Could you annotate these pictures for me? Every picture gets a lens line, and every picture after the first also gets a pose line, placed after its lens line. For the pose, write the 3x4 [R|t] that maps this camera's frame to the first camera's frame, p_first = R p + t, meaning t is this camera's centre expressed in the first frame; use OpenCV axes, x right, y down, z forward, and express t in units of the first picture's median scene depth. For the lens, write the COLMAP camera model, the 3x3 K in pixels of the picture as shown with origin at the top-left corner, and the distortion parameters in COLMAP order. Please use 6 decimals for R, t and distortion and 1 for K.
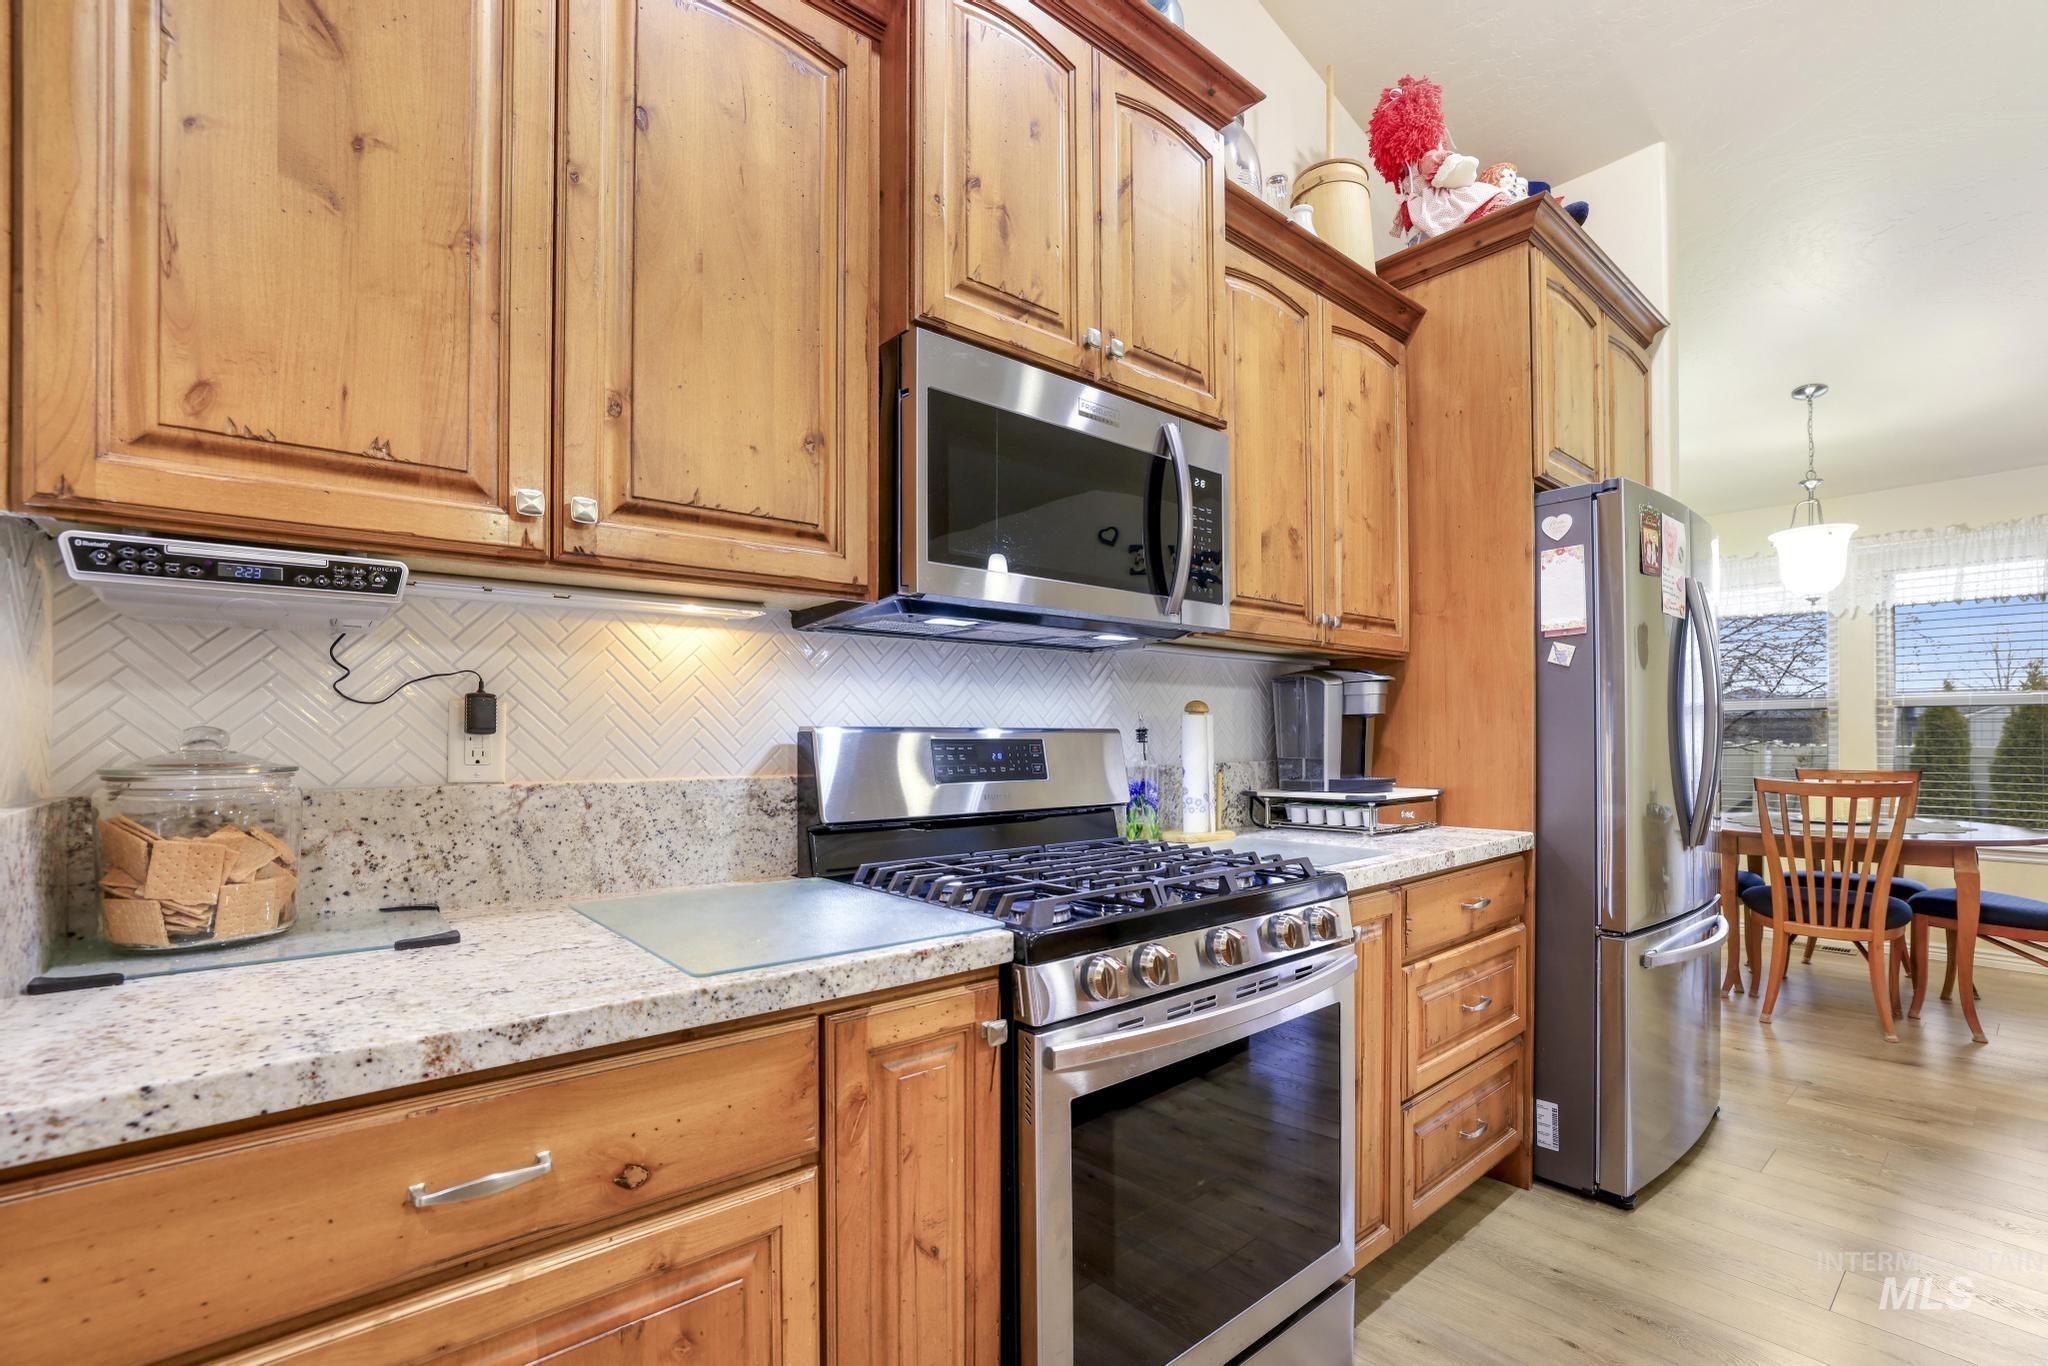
lens RADIAL K [[889.7, 0, 1020.5], [0, 889.7, 731.0], [0, 0, 1]] dist [-0.018594, 0.000664]
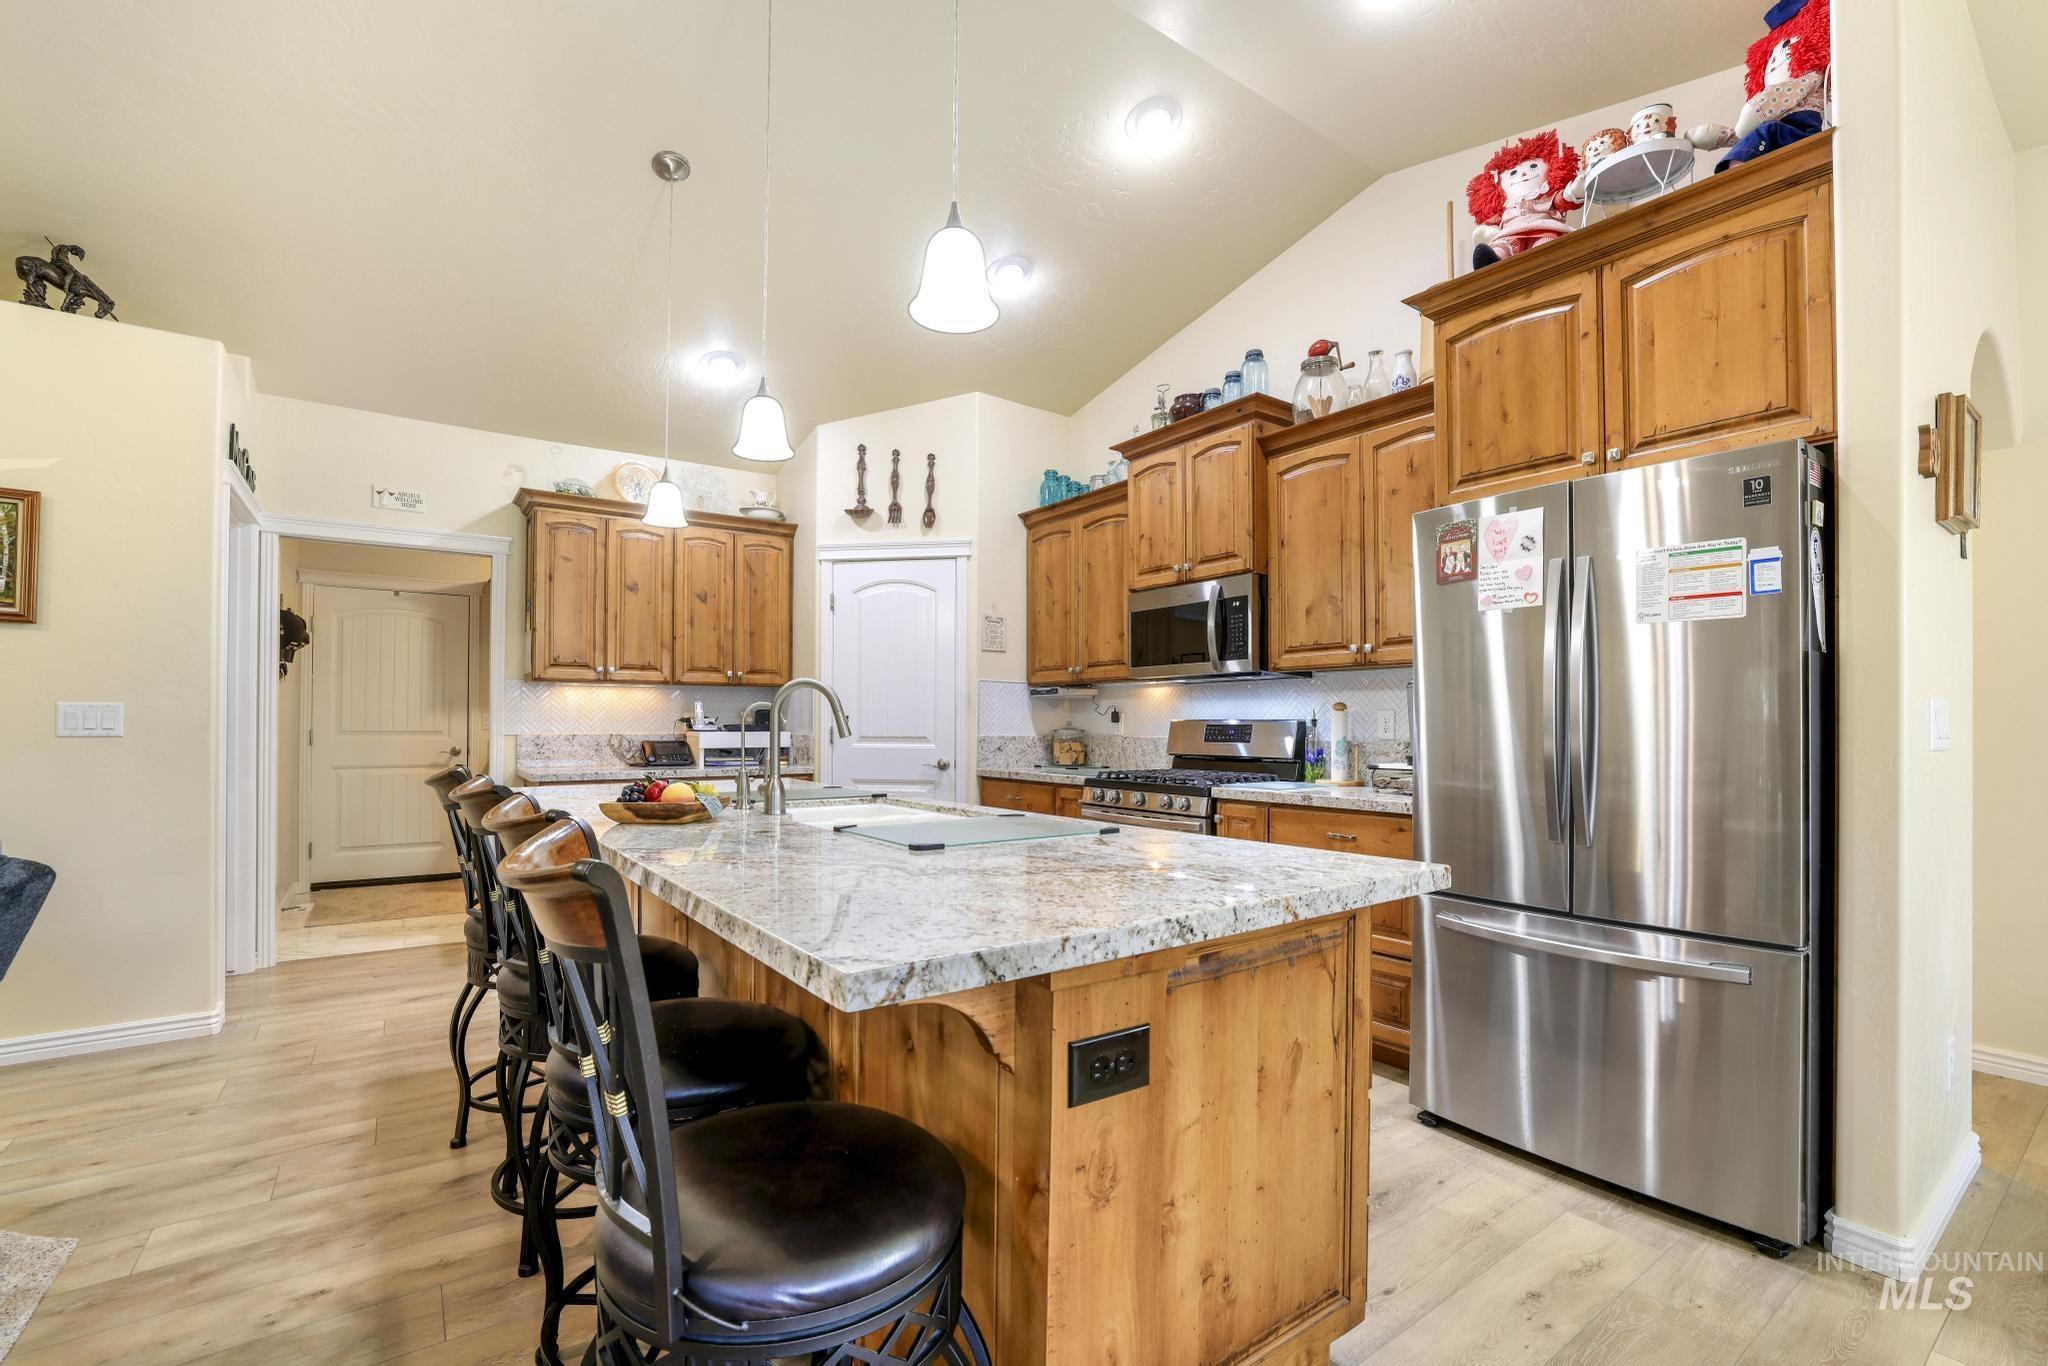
lens RADIAL K [[889.2, 0, 1037.4], [0, 889.2, 717.3], [0, 0, 1]] dist [-0.036199, 0.000325]
pose [[-0.065504, -0.005344, -0.997838, 2.558213], [0.002546, 0.999982, -0.005523, 0.000775], [0.997849, -0.002902, -0.065489, 0.735323]]
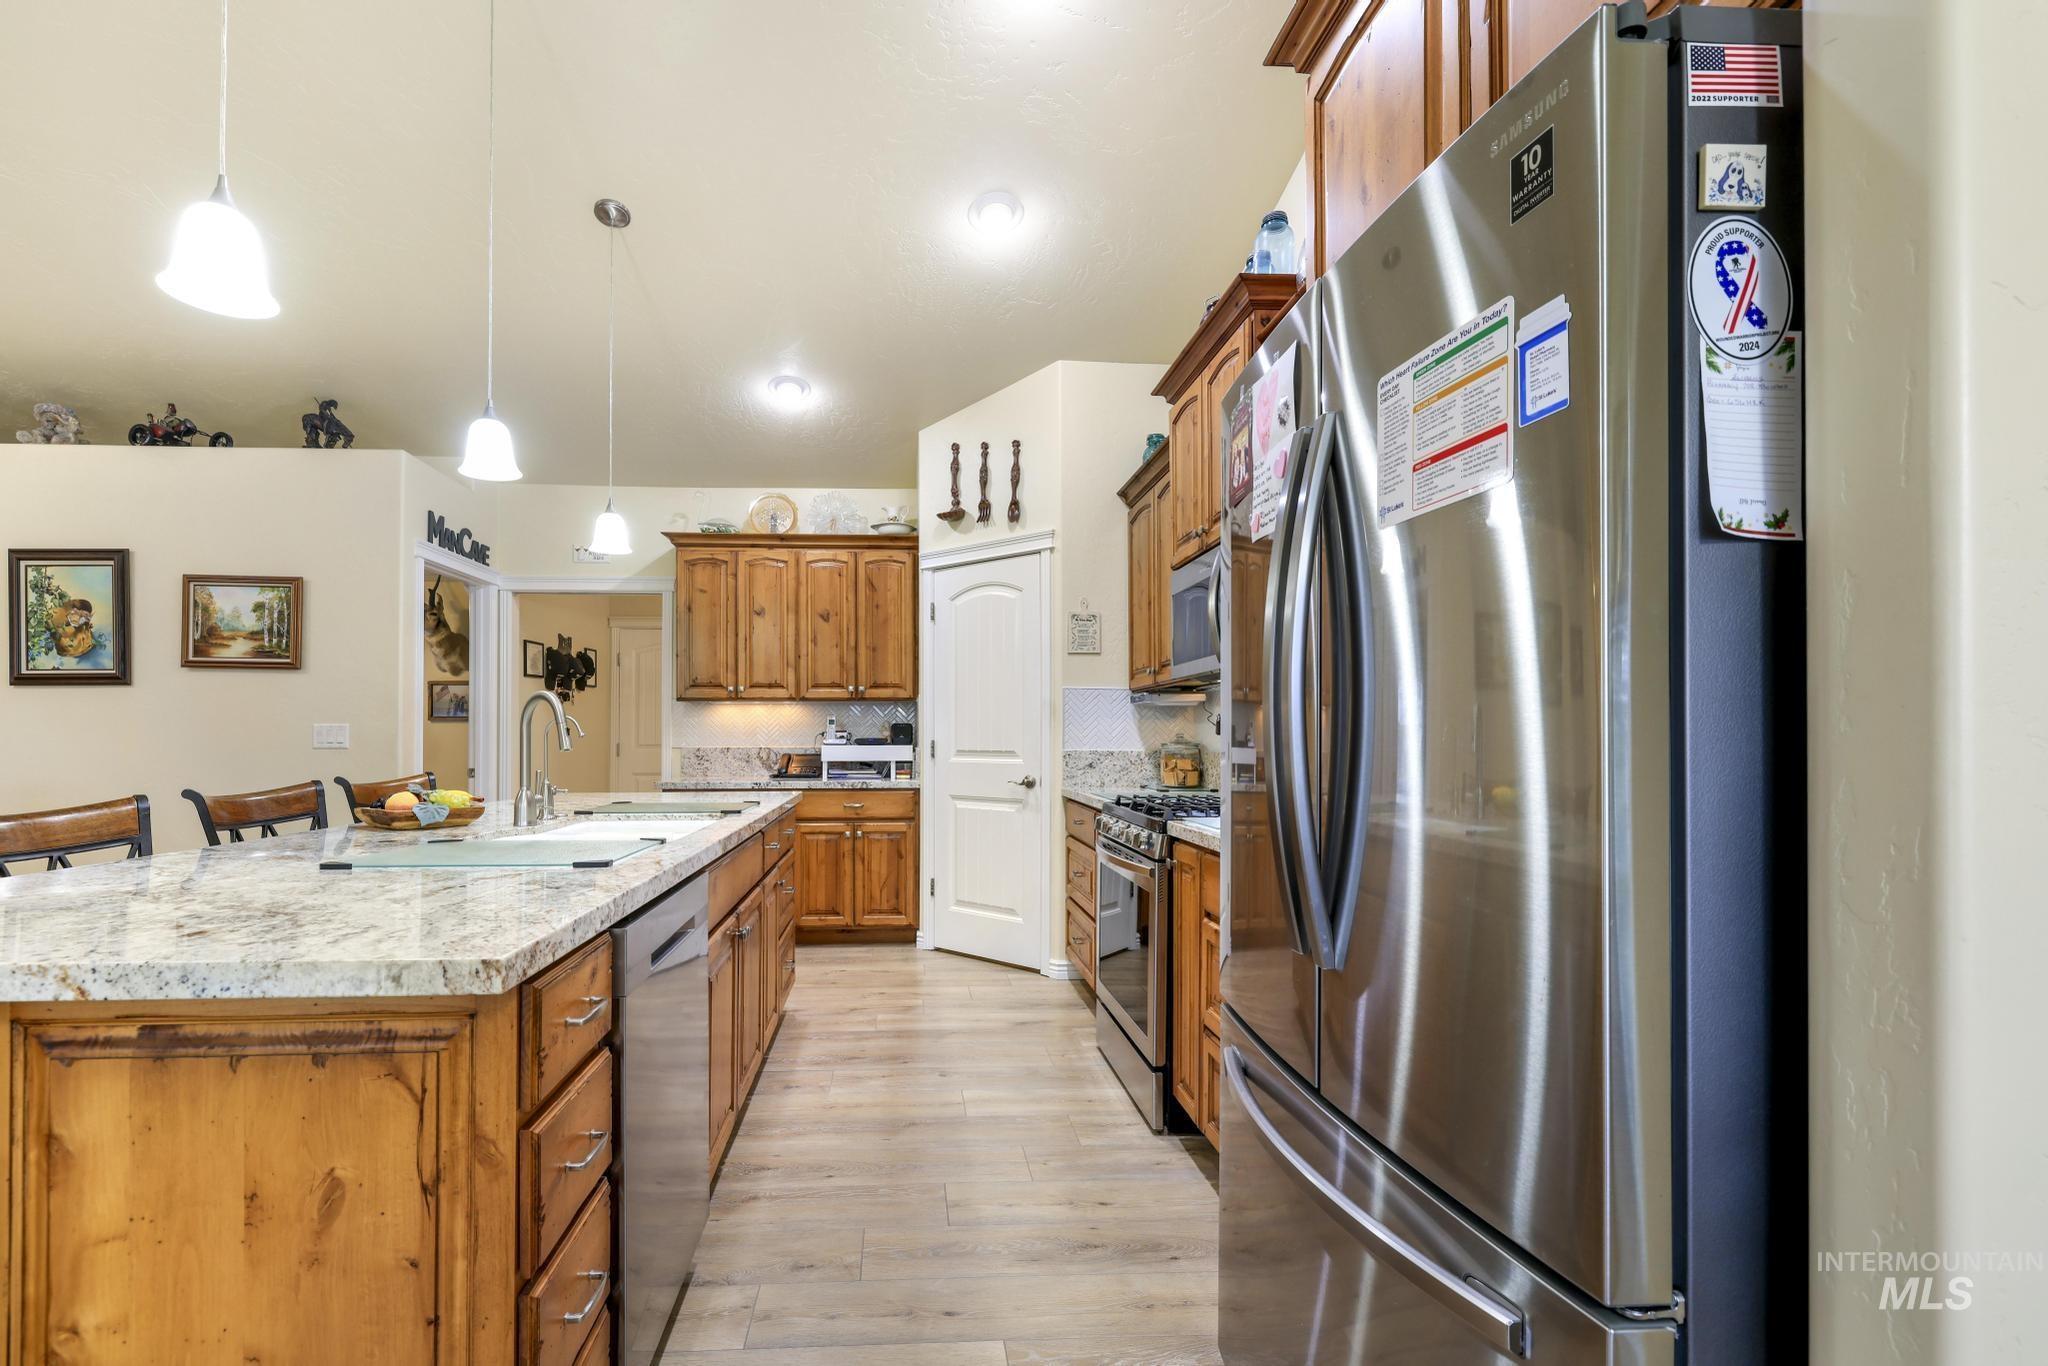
lens RADIAL K [[901.2, 0, 953.5], [0, 901.2, 725.4], [0, 0, 1]] dist [-0.004117, -0.000666]
pose [[-0.592804, -0.009001, -0.805296, 1.923851], [0.004743, 0.999881, -0.014668, 0.009413], [0.805333, -0.012515, -0.592691, 1.677352]]
